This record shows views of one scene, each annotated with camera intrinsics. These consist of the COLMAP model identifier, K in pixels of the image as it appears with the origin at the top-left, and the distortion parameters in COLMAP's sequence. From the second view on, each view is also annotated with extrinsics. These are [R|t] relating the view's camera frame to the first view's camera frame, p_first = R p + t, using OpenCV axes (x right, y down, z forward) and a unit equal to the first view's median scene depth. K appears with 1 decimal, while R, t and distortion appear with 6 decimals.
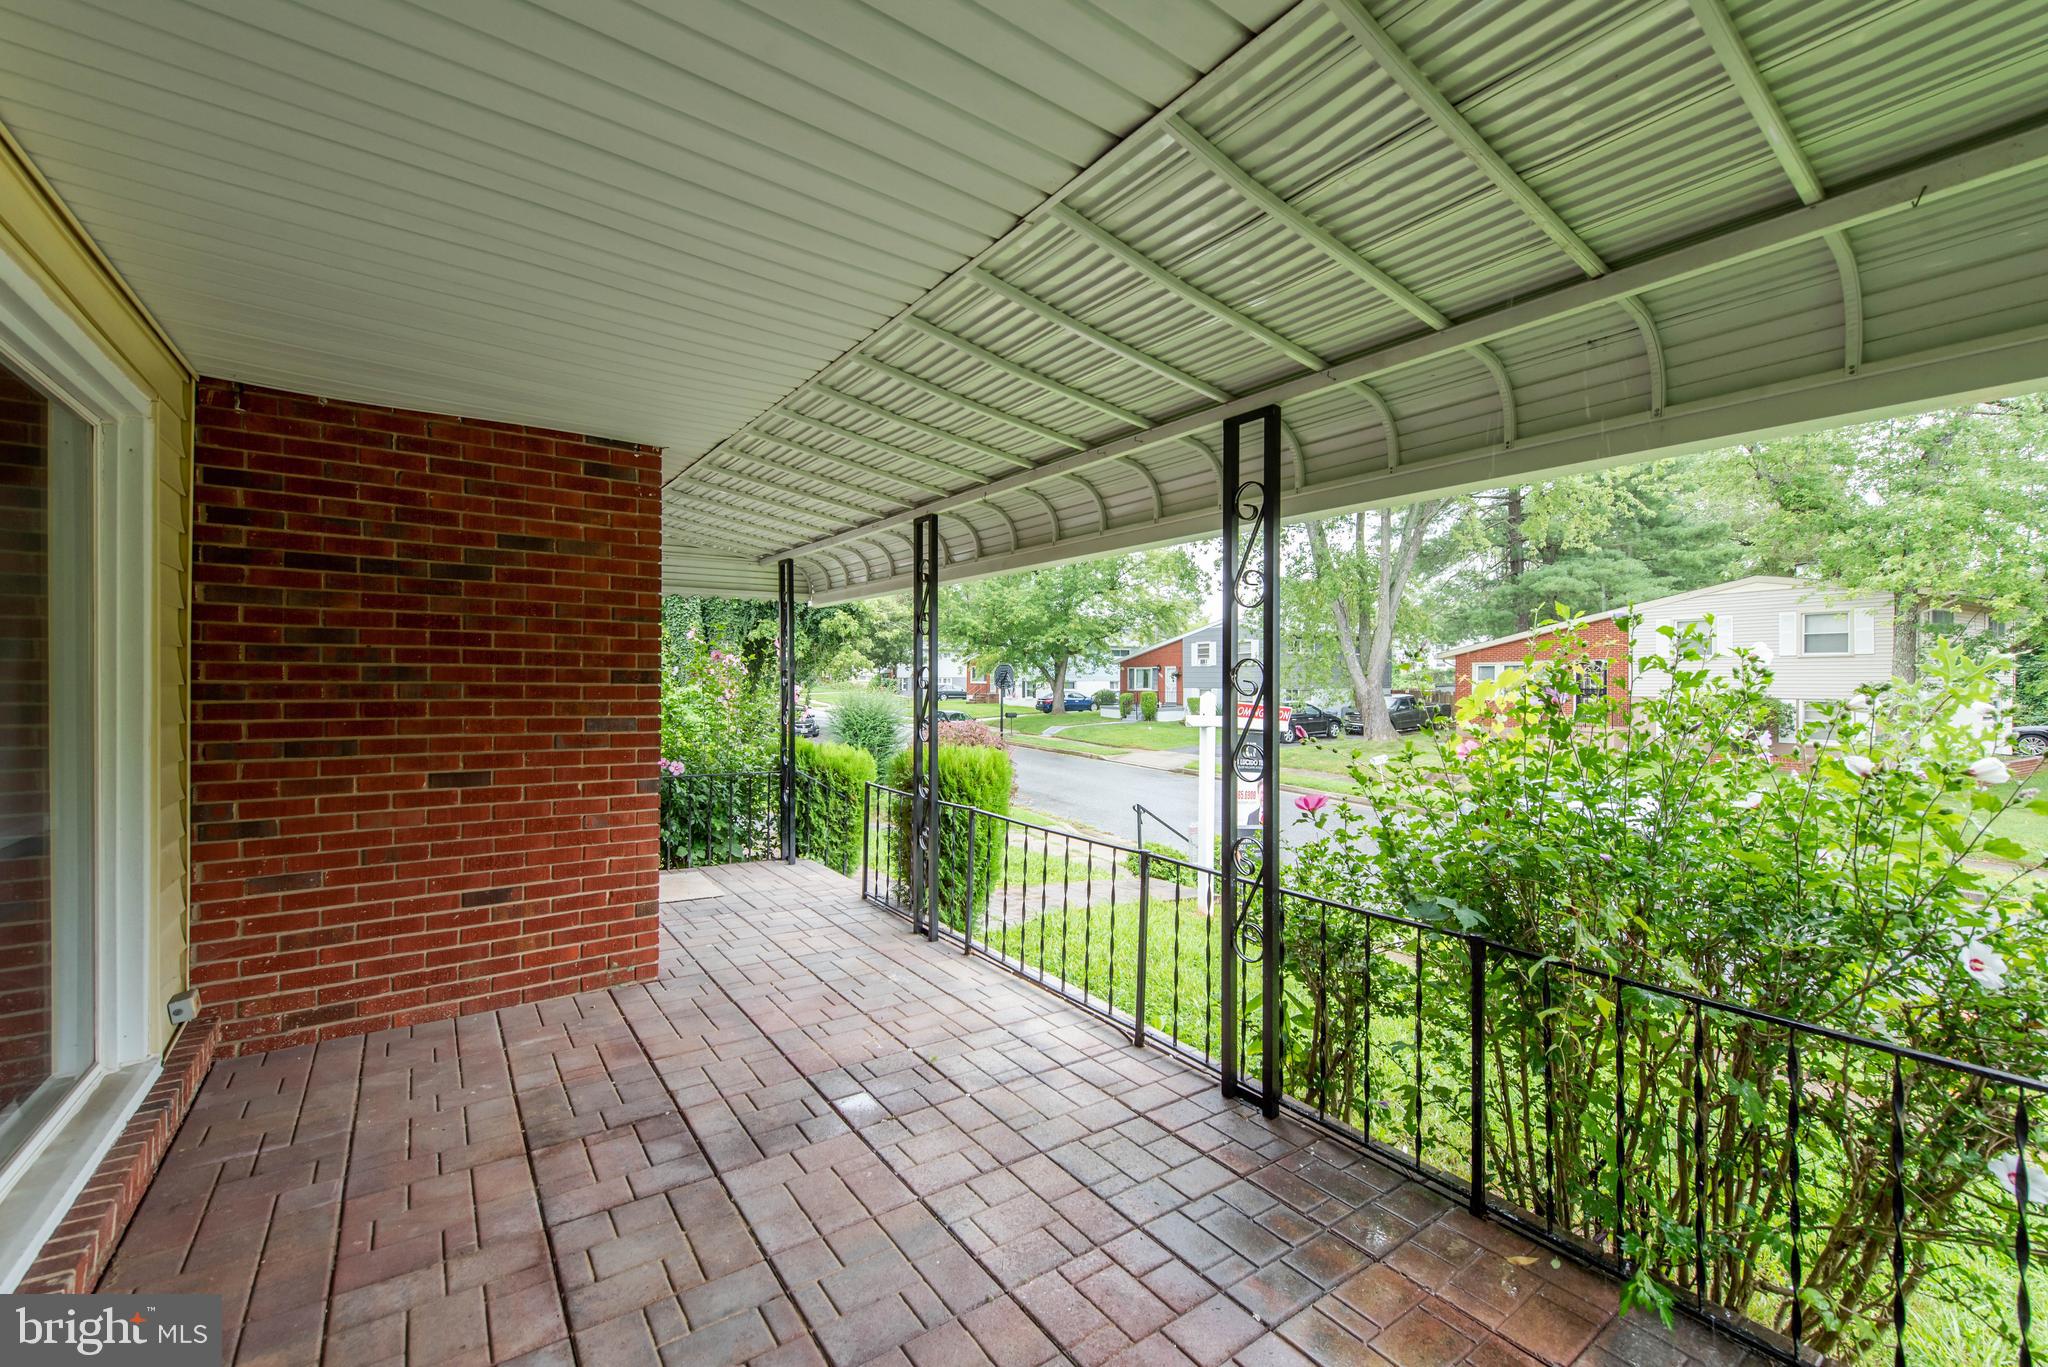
lens RADIAL K [[830.2, 0, 1028.2], [0, 830.2, 678.4], [0, 0, 1]] dist [0.009539, -0.003802]
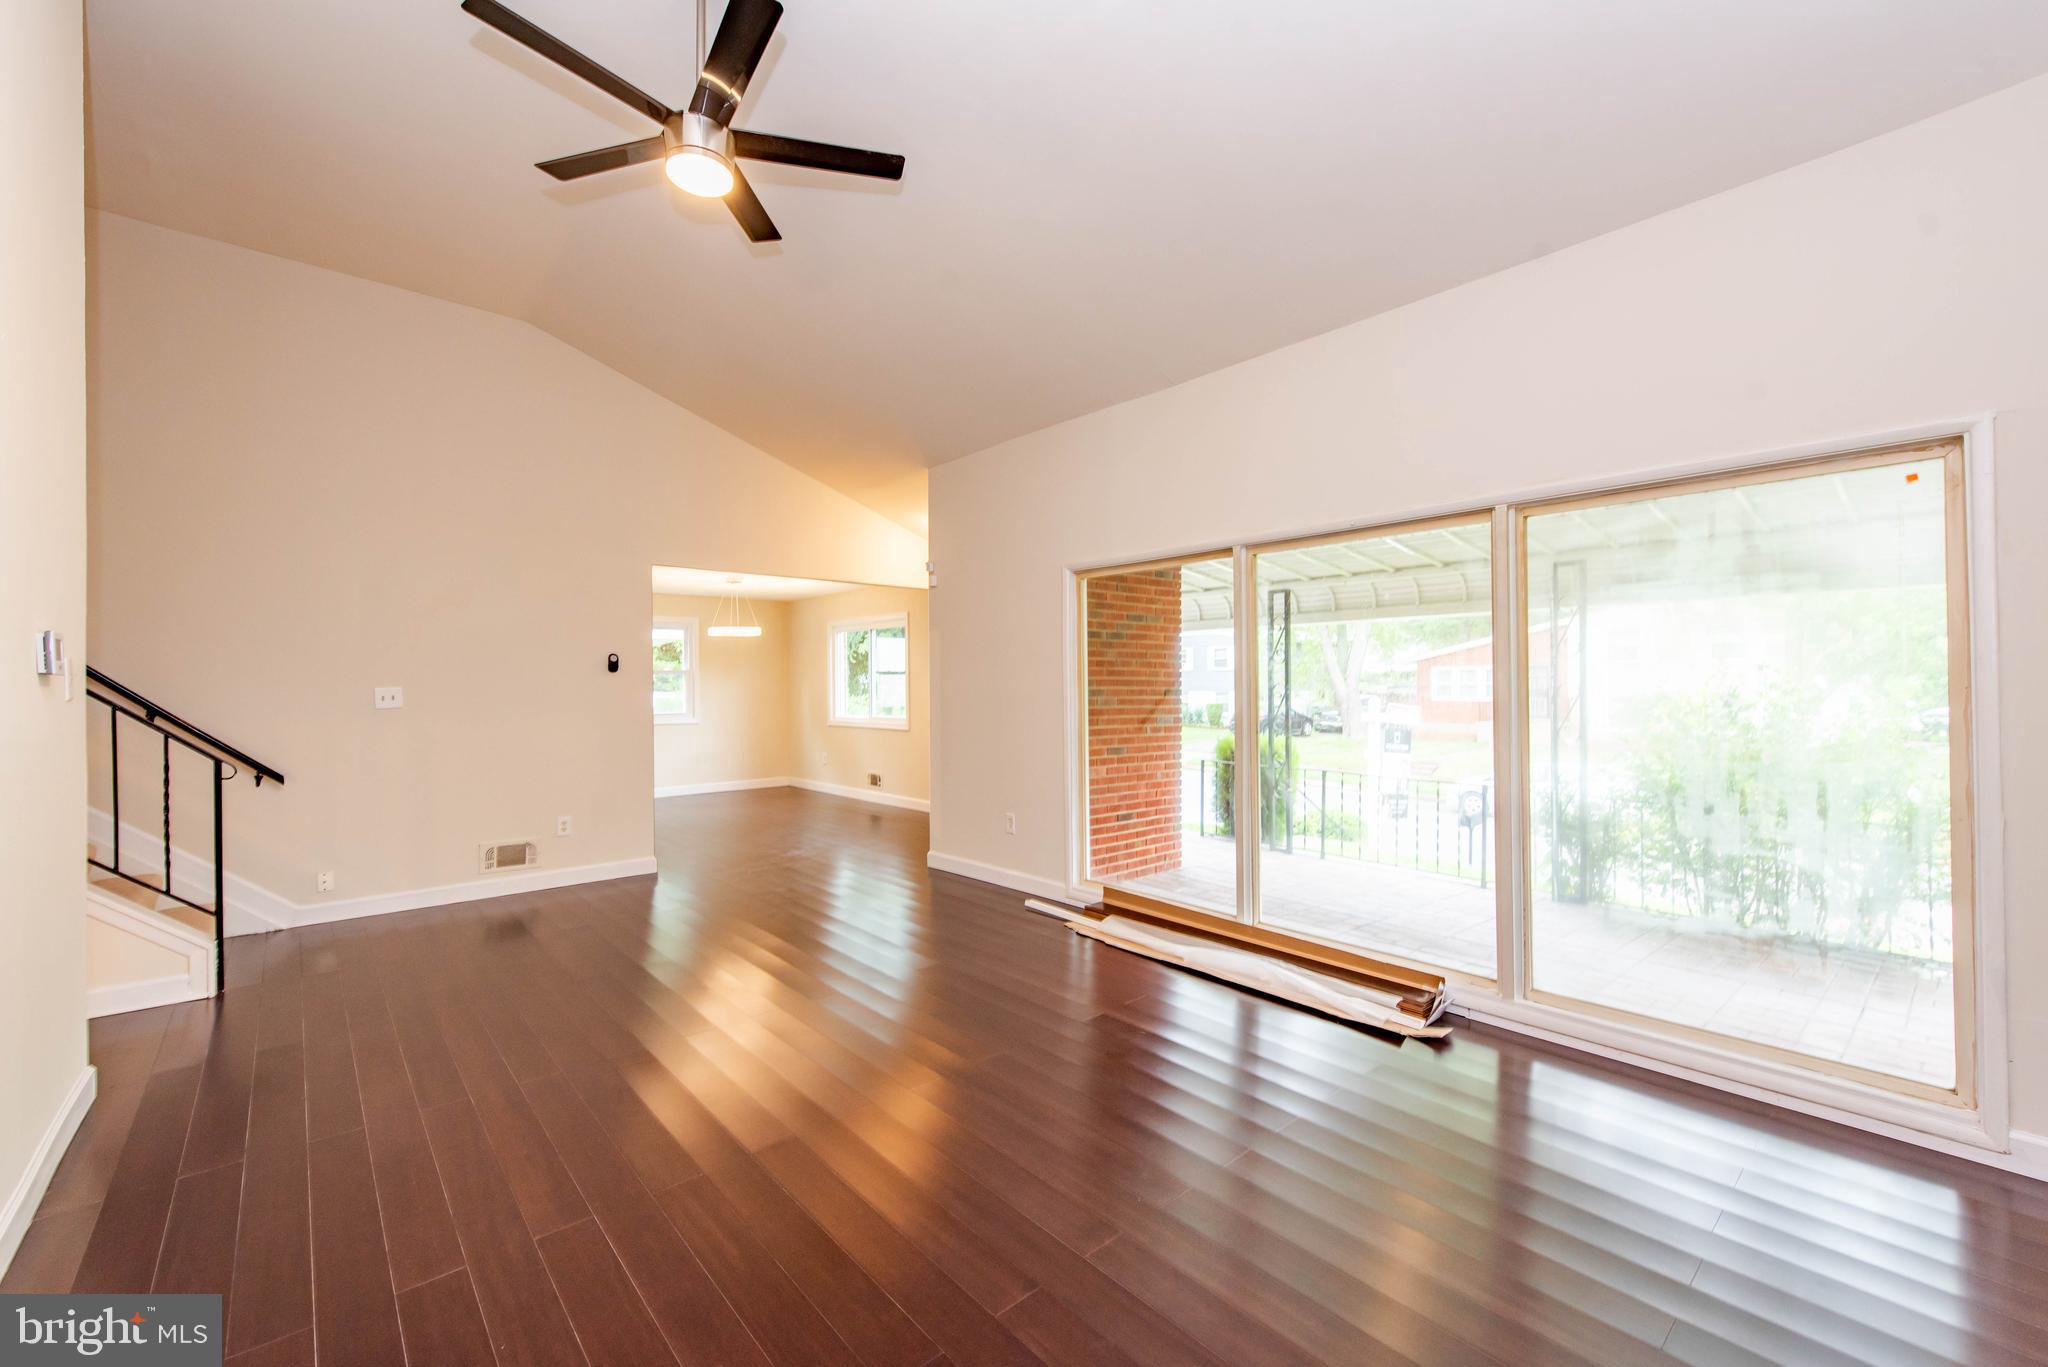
lens RADIAL K [[830.2, 0, 1024.5], [0, 830.2, 678.1], [0, 0, 1]] dist [0.009539, -0.003802]
pose [[0.997234, -0.006841, 0.074016, -0.953287], [0.007192, 0.999964, -0.004472, -0.027916], [-0.073982, 0.004992, 0.997247, -0.732881]]
